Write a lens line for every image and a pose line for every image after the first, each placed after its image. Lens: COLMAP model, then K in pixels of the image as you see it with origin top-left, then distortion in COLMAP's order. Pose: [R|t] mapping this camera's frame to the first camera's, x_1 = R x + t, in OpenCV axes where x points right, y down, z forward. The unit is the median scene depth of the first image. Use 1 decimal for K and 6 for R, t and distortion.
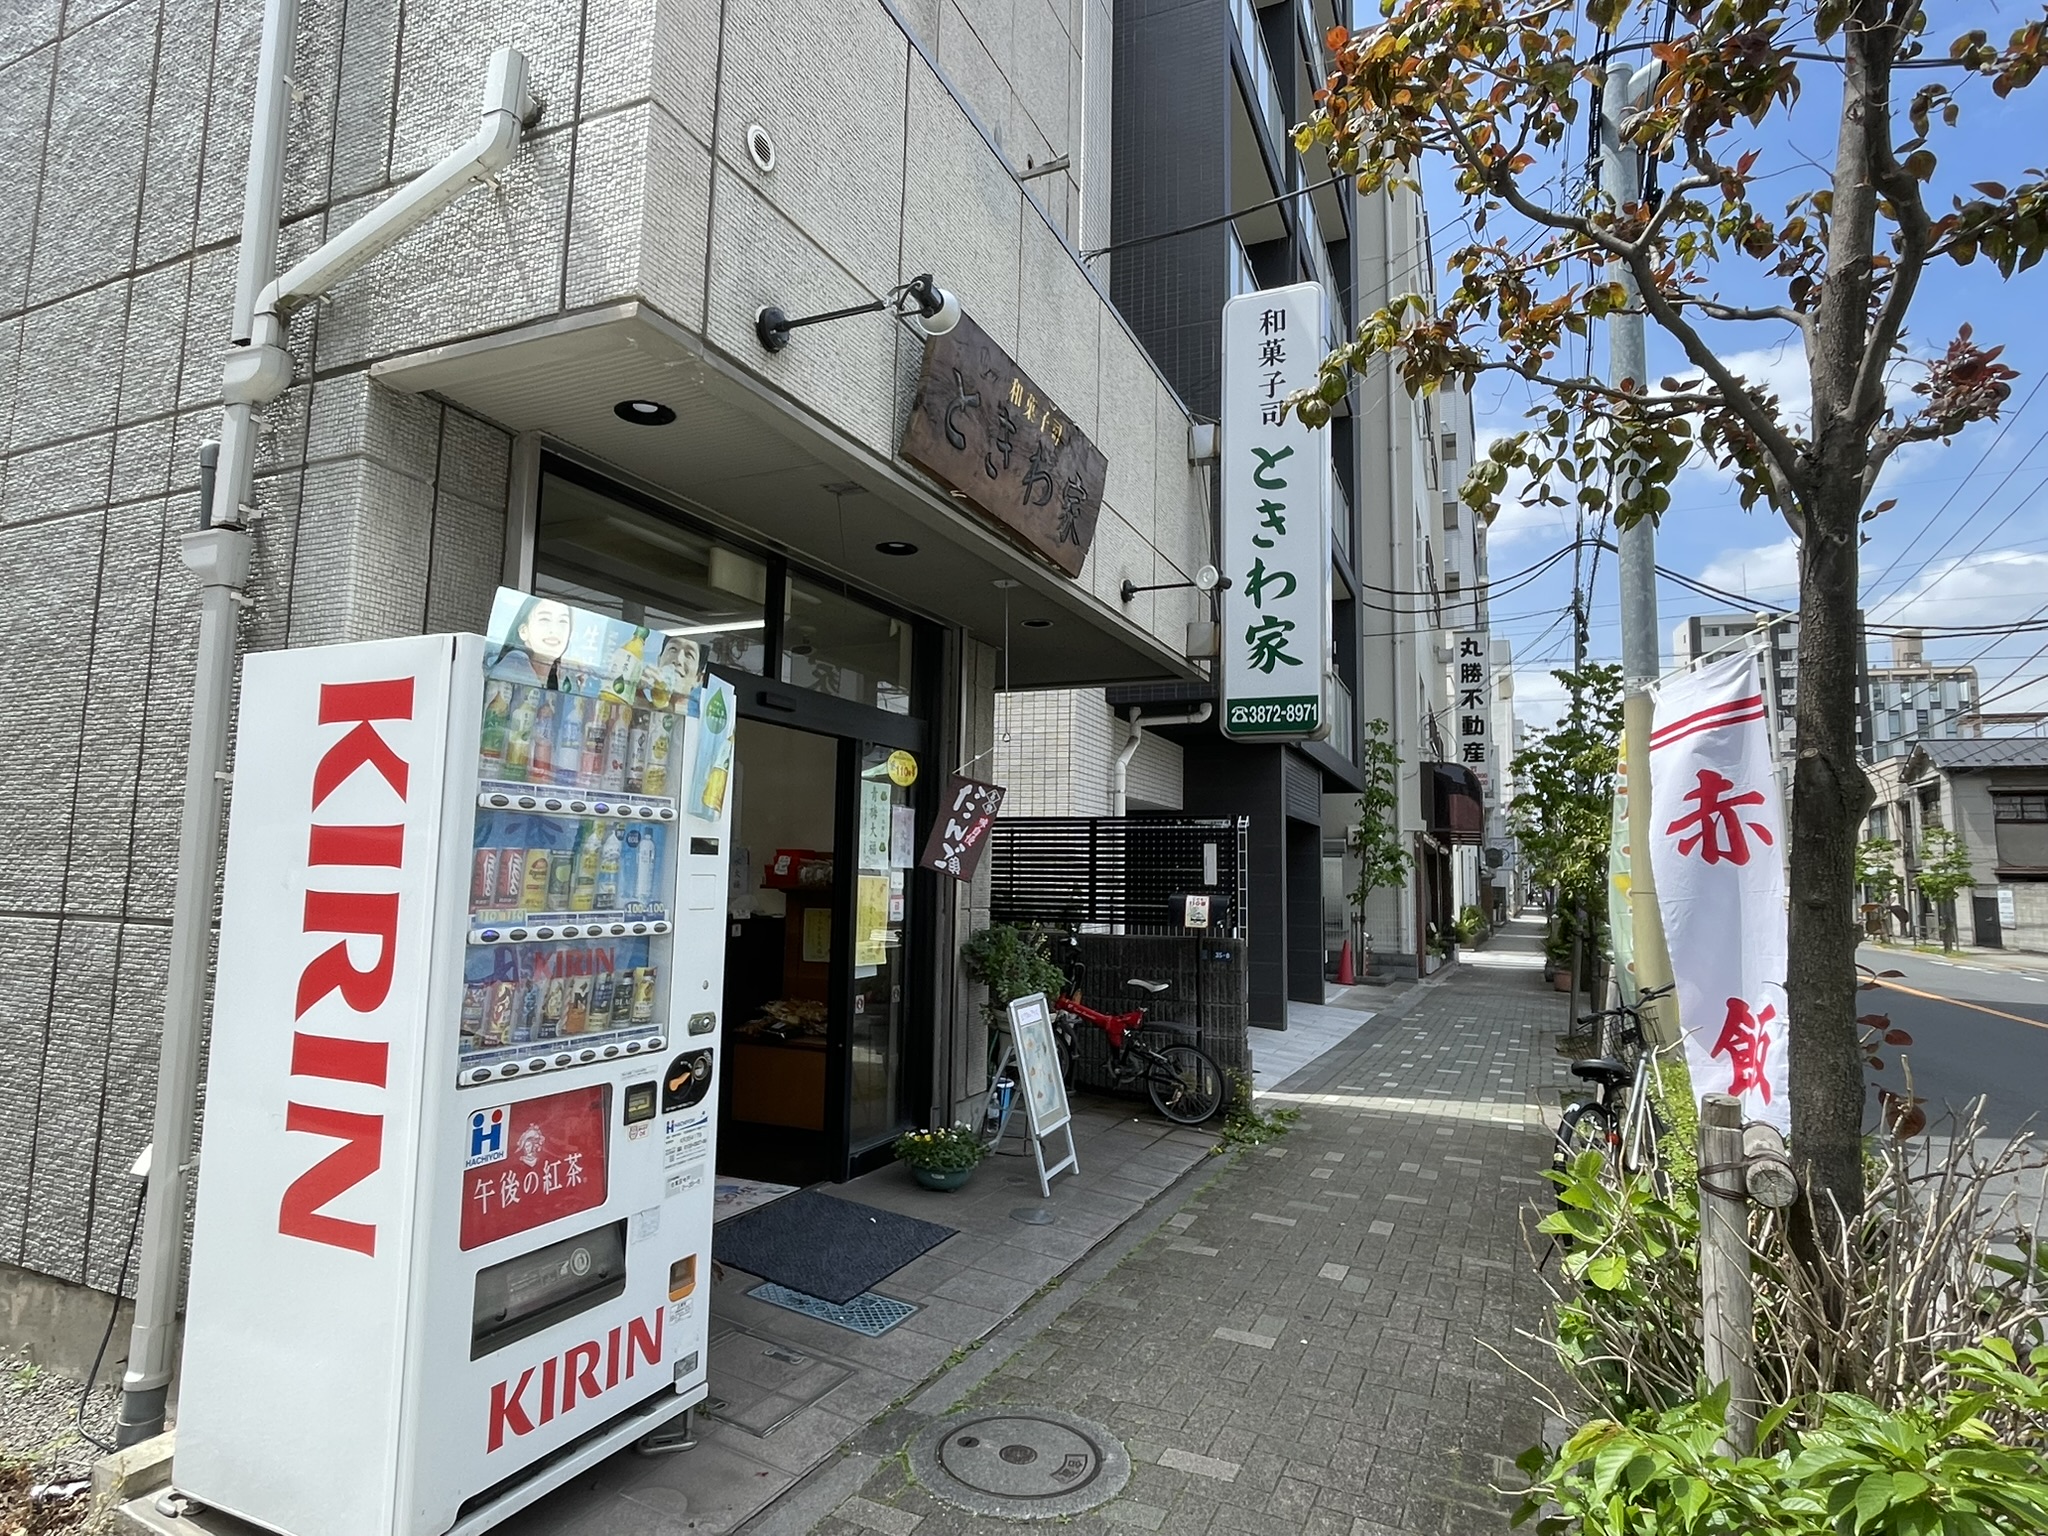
lens RADIAL K [[1120.5, 0, 1024.0], [0, 1120.5, 768.0], [0, 0, 1]] dist [0.001165, -0.000029]
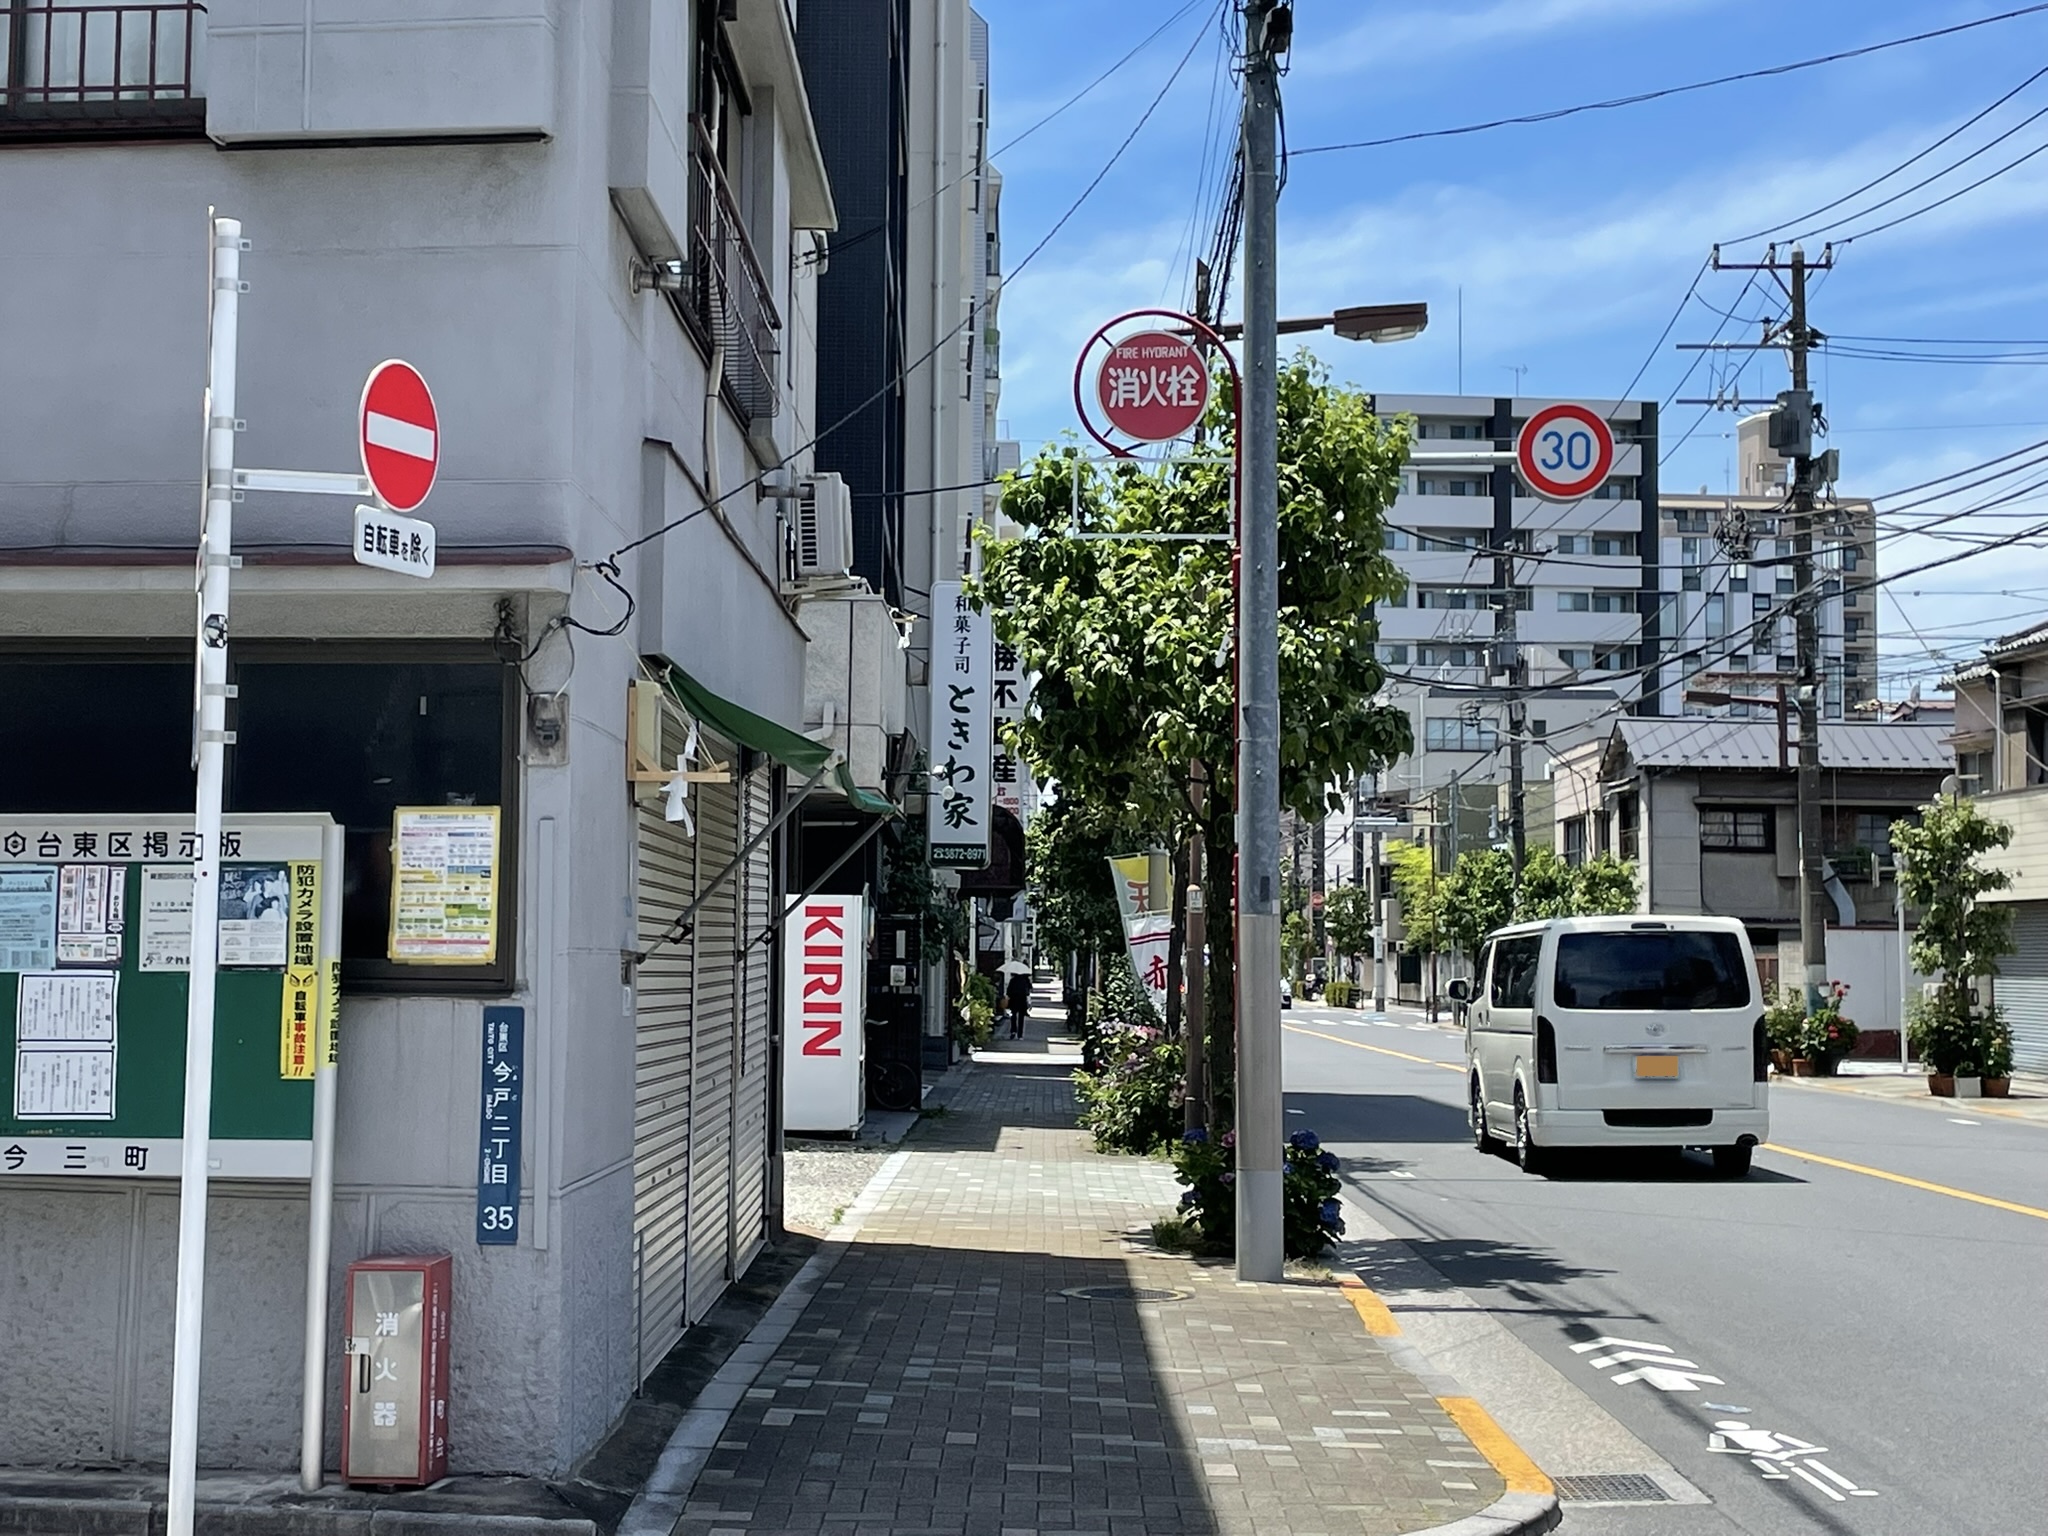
lens RADIAL K [[3097.4, 0, 1024.0], [0, 3097.4, 768.0], [0, 0, 1]] dist [0.129758, 0.006700]
pose [[0.912534, 0.016533, 0.408666, -1.543392], [-0.035245, 0.998645, 0.038300, -0.350116], [-0.407479, -0.049353, 0.911880, -3.160776]]
